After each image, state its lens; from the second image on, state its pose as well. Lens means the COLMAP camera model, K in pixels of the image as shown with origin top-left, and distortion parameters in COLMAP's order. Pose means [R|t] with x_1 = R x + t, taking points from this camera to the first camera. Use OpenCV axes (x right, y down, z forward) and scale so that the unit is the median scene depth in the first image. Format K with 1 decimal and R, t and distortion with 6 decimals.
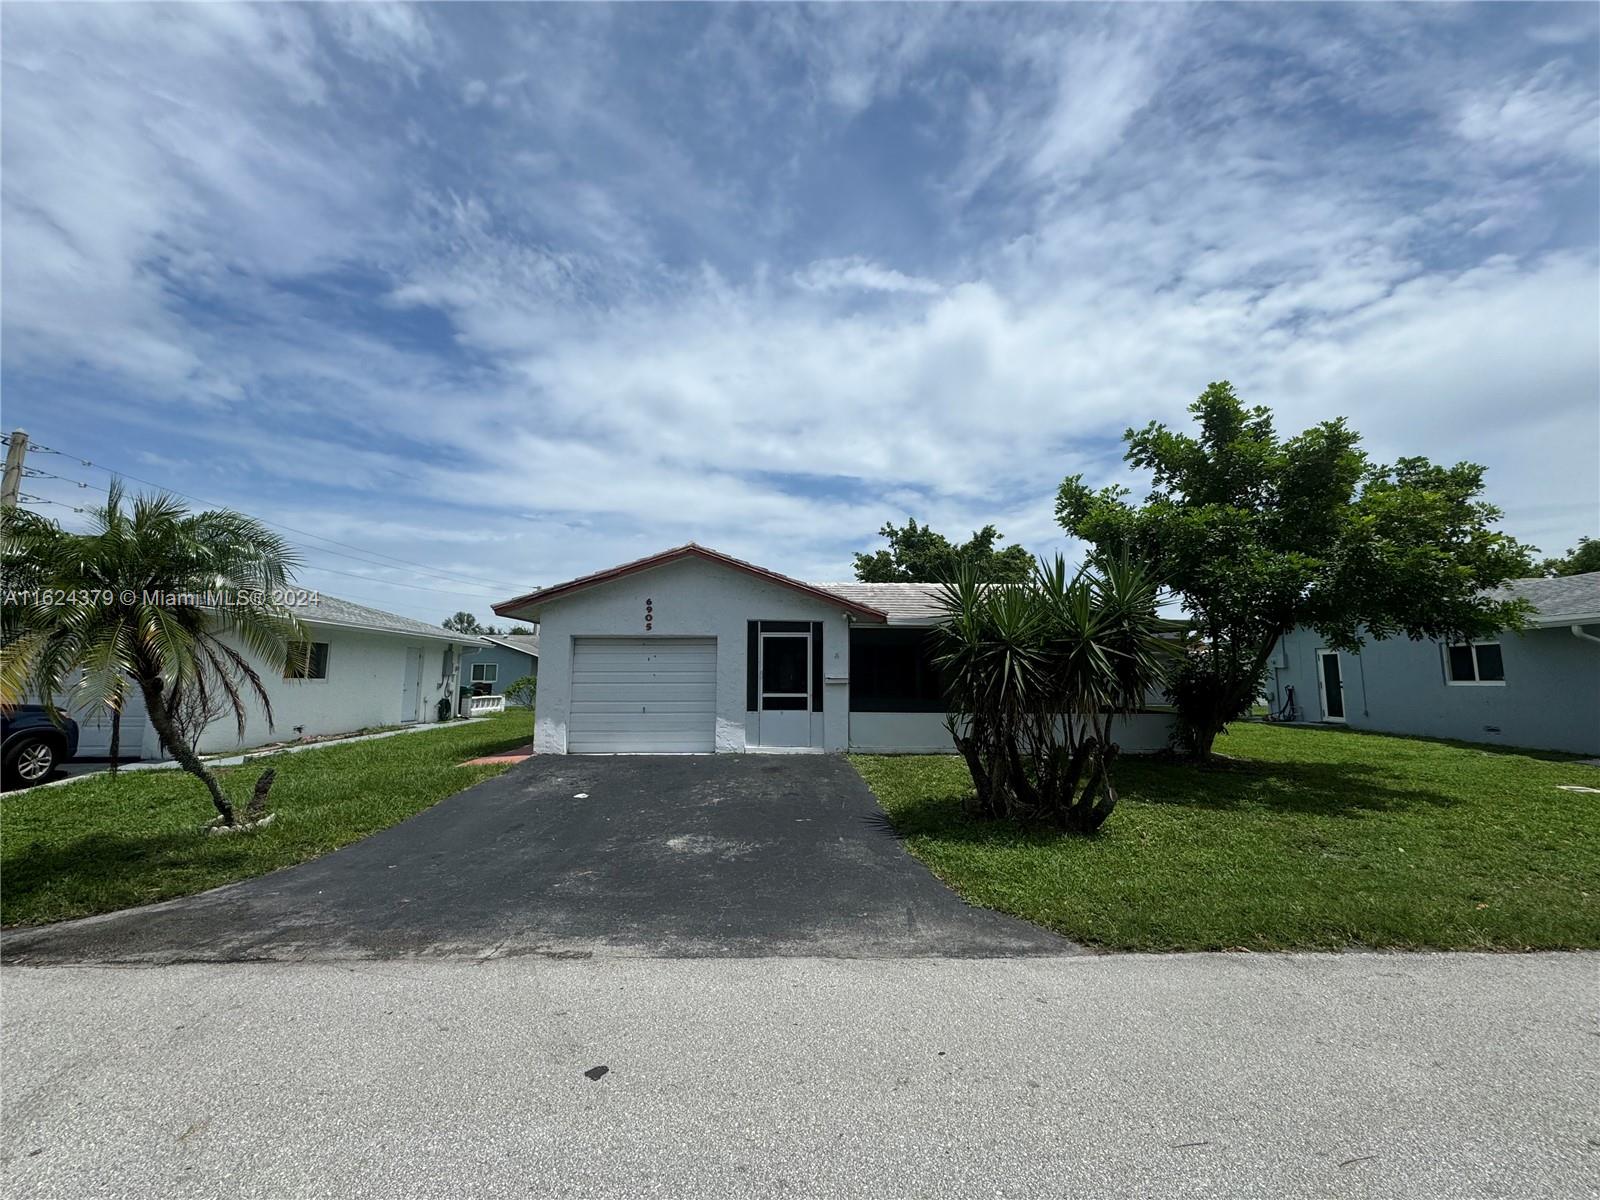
lens RADIAL K [[638.0, 0, 805.4], [0, 638.0, 584.9], [0, 0, 1]] dist [0.000763, -0.000380]
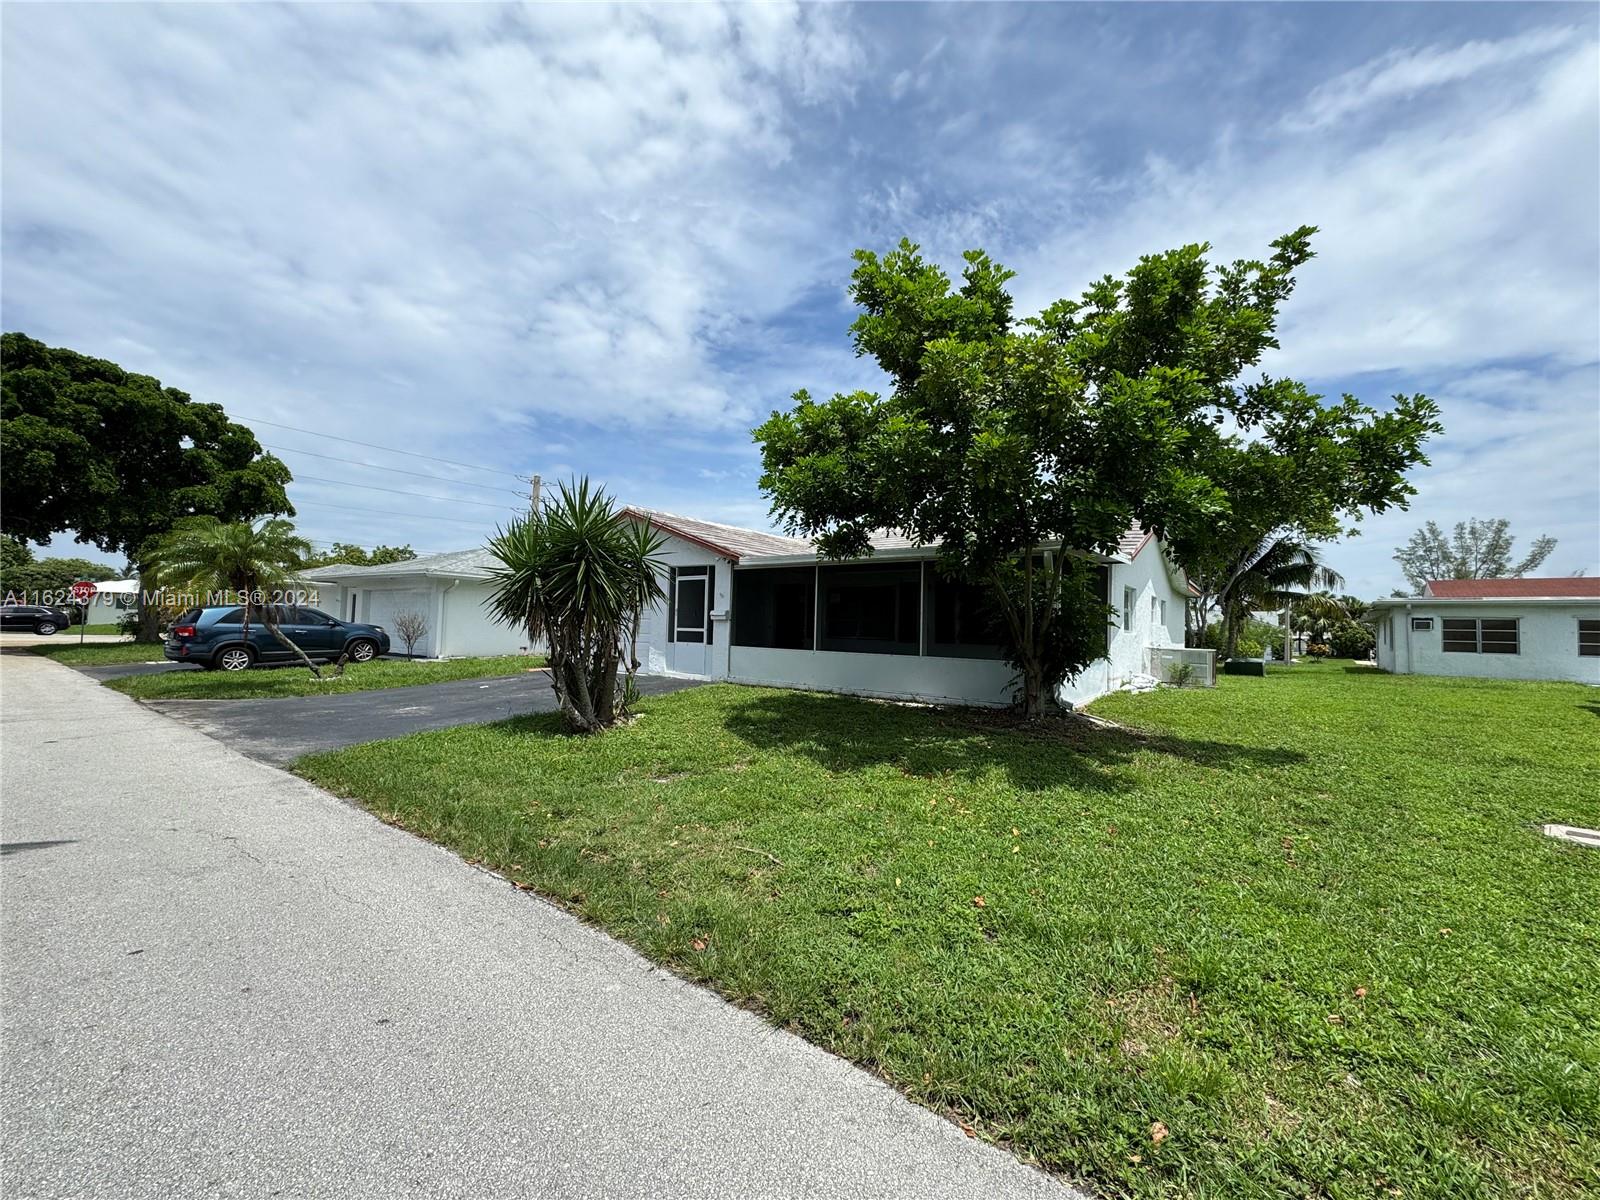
lens RADIAL K [[638.0, 0, 817.3], [0, 638.0, 594.6], [0, 0, 1]] dist [0.000763, -0.000380]
pose [[0.789859, -0.017853, -0.613029, 0.857711], [0.068479, 0.995893, 0.059229, 0.054831], [0.609454, -0.088763, 0.787837, 0.224137]]
